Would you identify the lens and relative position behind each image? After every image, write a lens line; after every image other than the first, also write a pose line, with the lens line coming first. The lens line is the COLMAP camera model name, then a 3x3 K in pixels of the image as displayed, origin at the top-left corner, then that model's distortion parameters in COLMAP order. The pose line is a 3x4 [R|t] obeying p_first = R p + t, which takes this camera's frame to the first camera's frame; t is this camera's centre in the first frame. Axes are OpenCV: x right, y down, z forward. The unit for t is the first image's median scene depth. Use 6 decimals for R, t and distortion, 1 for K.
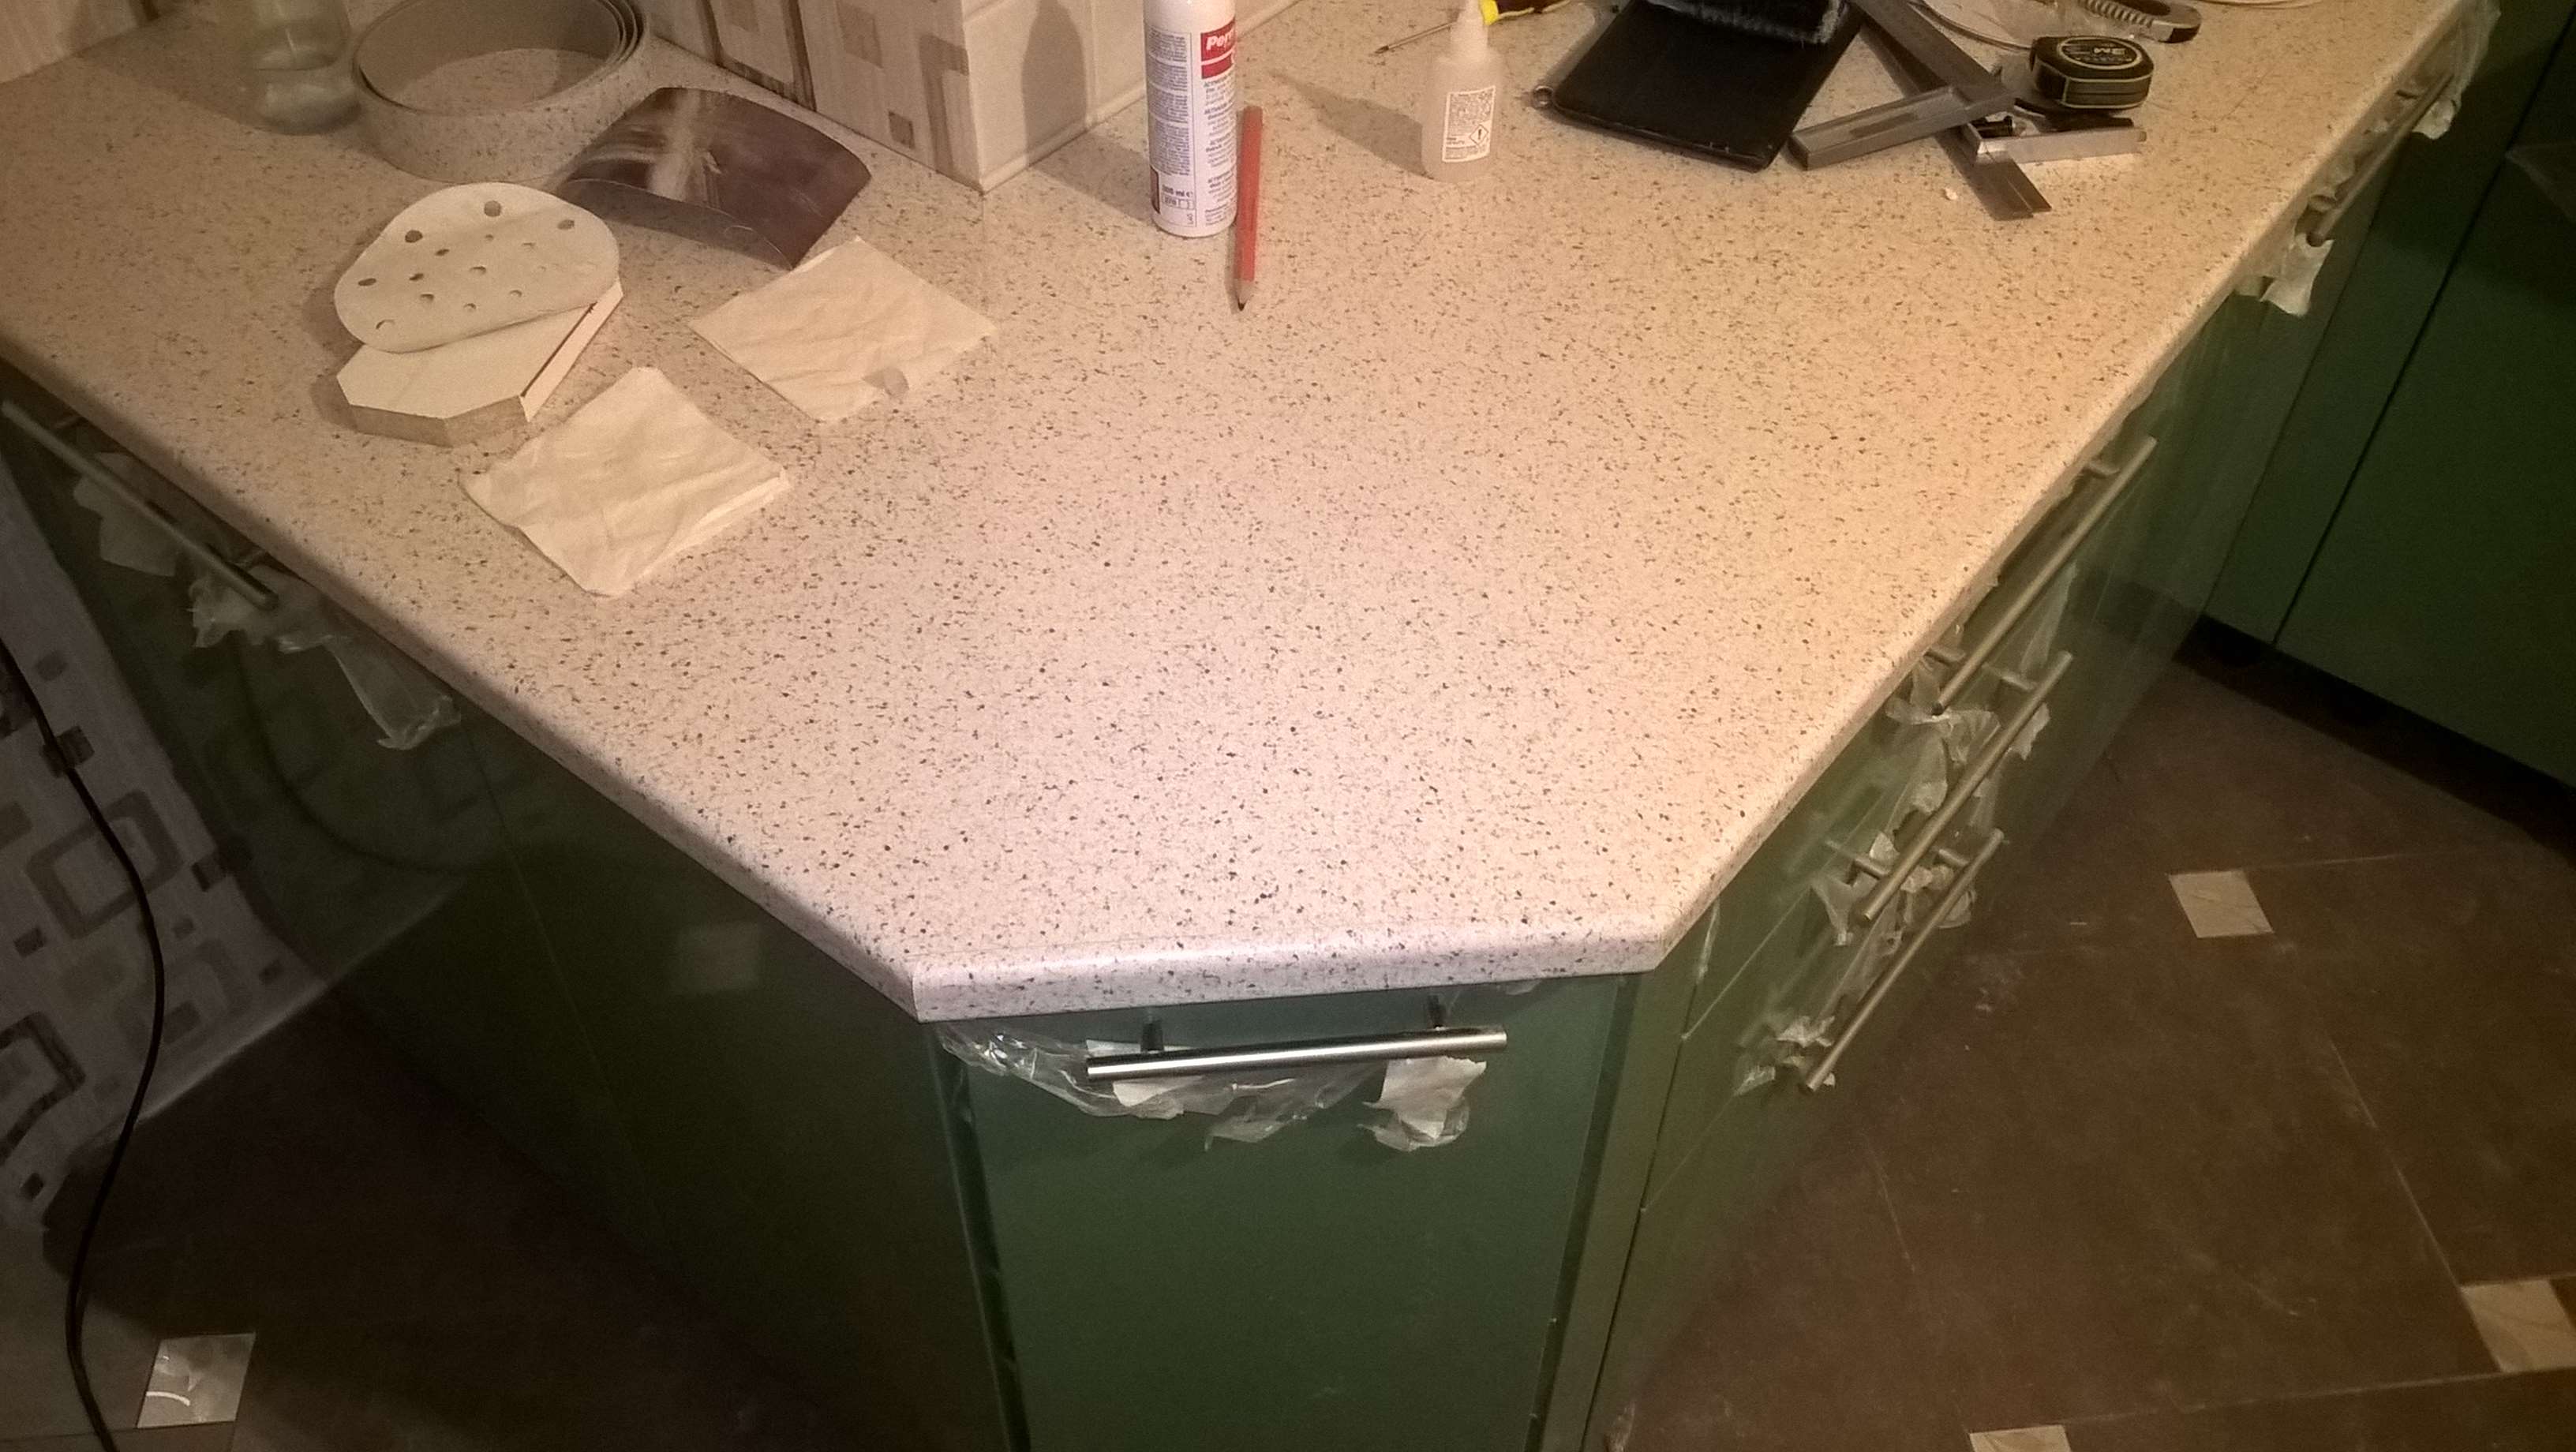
lens RADIAL K [[2094.0, 0, 1288.0], [0, 2094.0, 726.0], [0, 0, 1]] dist [0.079188, -0.190197]
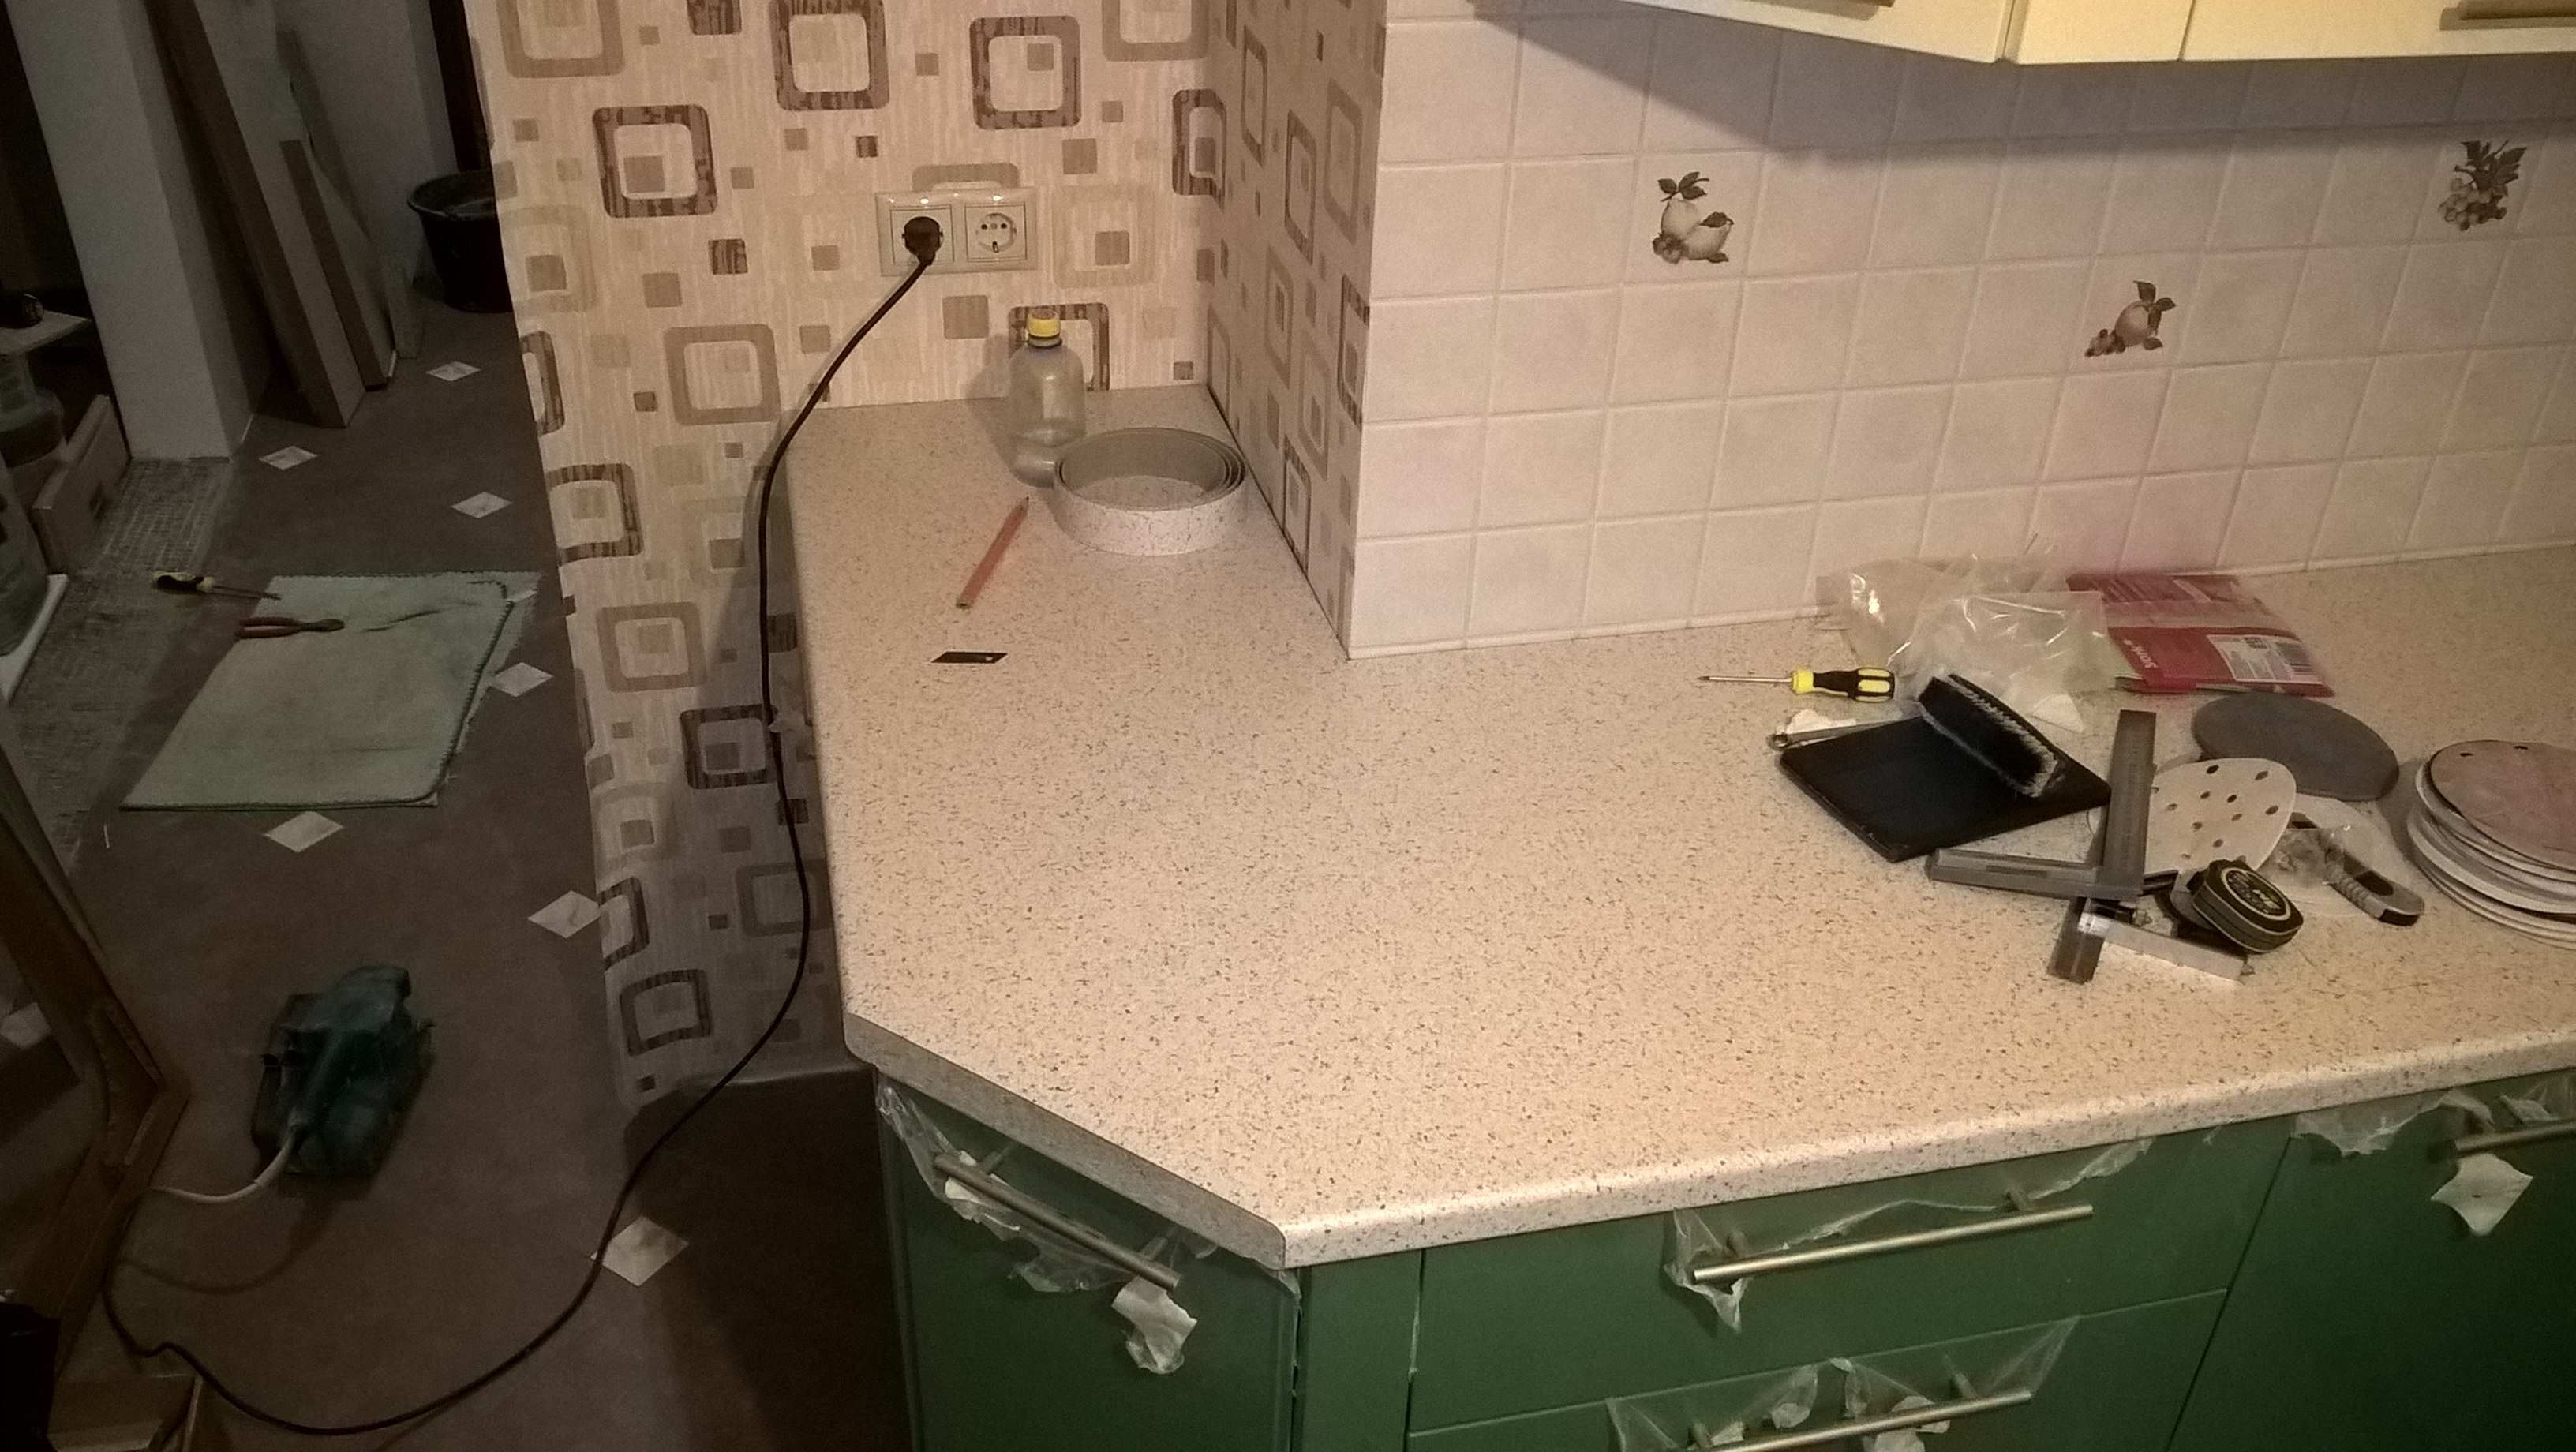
lens RADIAL K [[2094.0, 0, 1288.0], [0, 2094.0, 726.0], [0, 0, 1]] dist [0.079188, -0.190197]
pose [[0.787082, 0.345777, -0.510823, 0.686730], [-0.467690, 0.874474, -0.128689, -0.022285], [0.402204, 0.340195, 0.850000, -0.222909]]
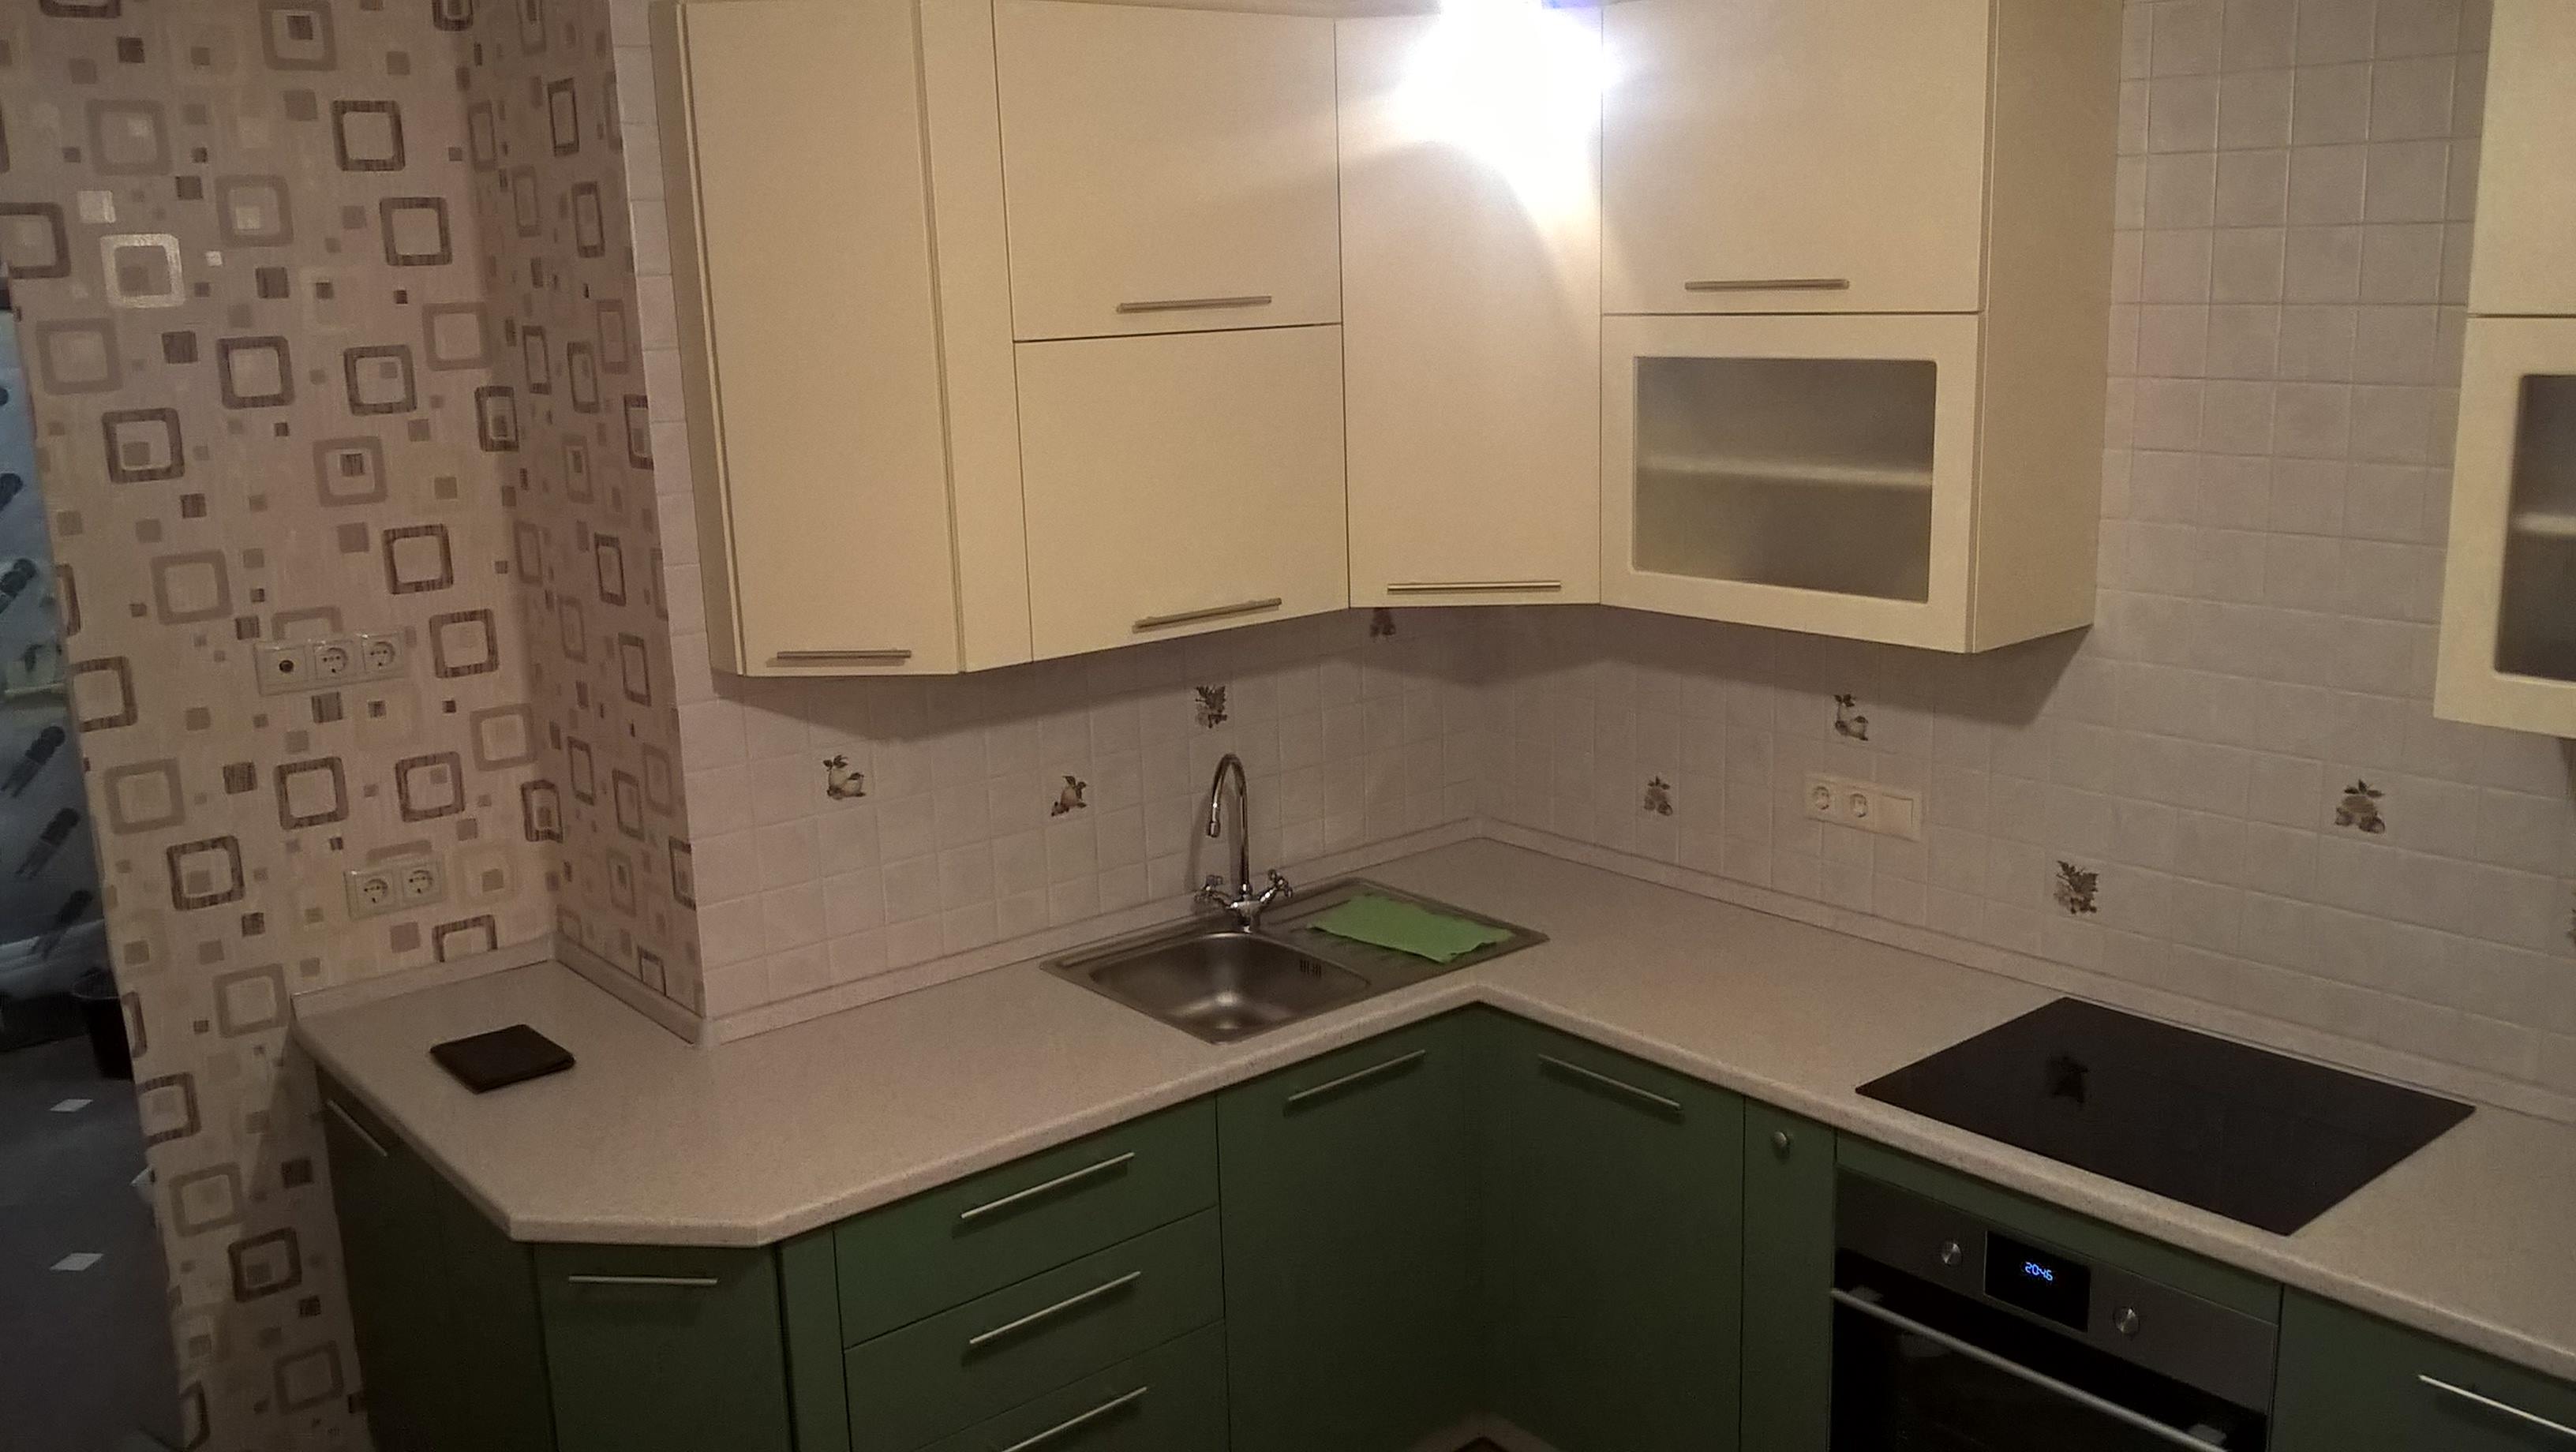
lens RADIAL K [[2094.0, 0, 1288.0], [0, 2094.0, 726.0], [0, 0, 1]] dist [0.079188, -0.190197]
pose [[0.977488, 0.006275, -0.210896, 1.323211], [-0.122966, 0.829193, -0.545269, 0.898680], [0.171452, 0.558927, 0.811298, -1.411498]]
